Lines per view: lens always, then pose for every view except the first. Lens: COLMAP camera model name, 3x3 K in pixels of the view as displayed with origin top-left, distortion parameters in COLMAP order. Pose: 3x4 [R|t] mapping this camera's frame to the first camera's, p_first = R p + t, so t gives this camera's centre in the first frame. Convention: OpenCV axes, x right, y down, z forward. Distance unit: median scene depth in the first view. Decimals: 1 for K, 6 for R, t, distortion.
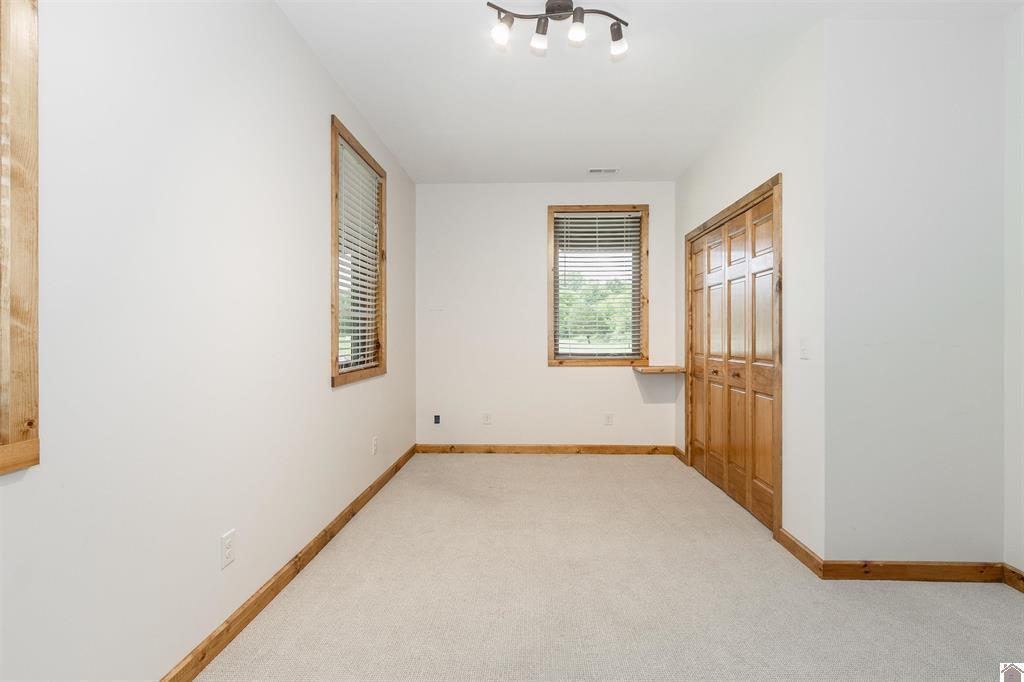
lens RADIAL K [[477.4, 0, 514.8], [0, 477.4, 341.3], [0, 0, 1]] dist [-0.002625, 0.000344]
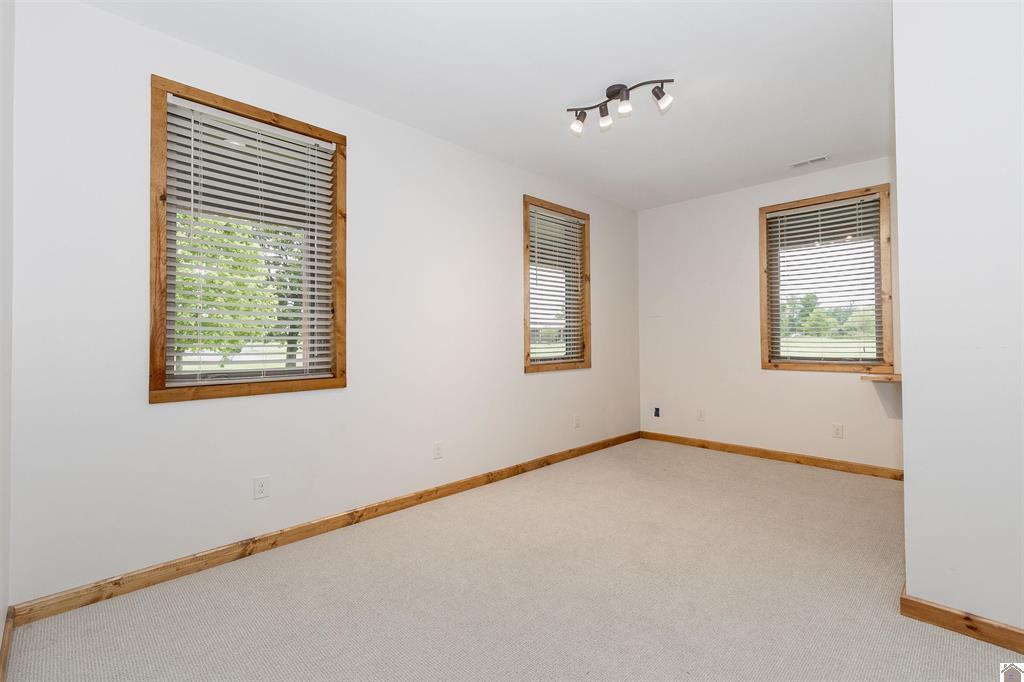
lens RADIAL K [[477.4, 0, 511.1], [0, 477.4, 338.1], [0, 0, 1]] dist [-0.002625, 0.000344]
pose [[0.716023, -0.004541, -0.698062, 0.415840], [-0.004841, 0.999923, -0.011470, 0.001708], [0.698060, 0.011592, 0.715946, -0.075623]]
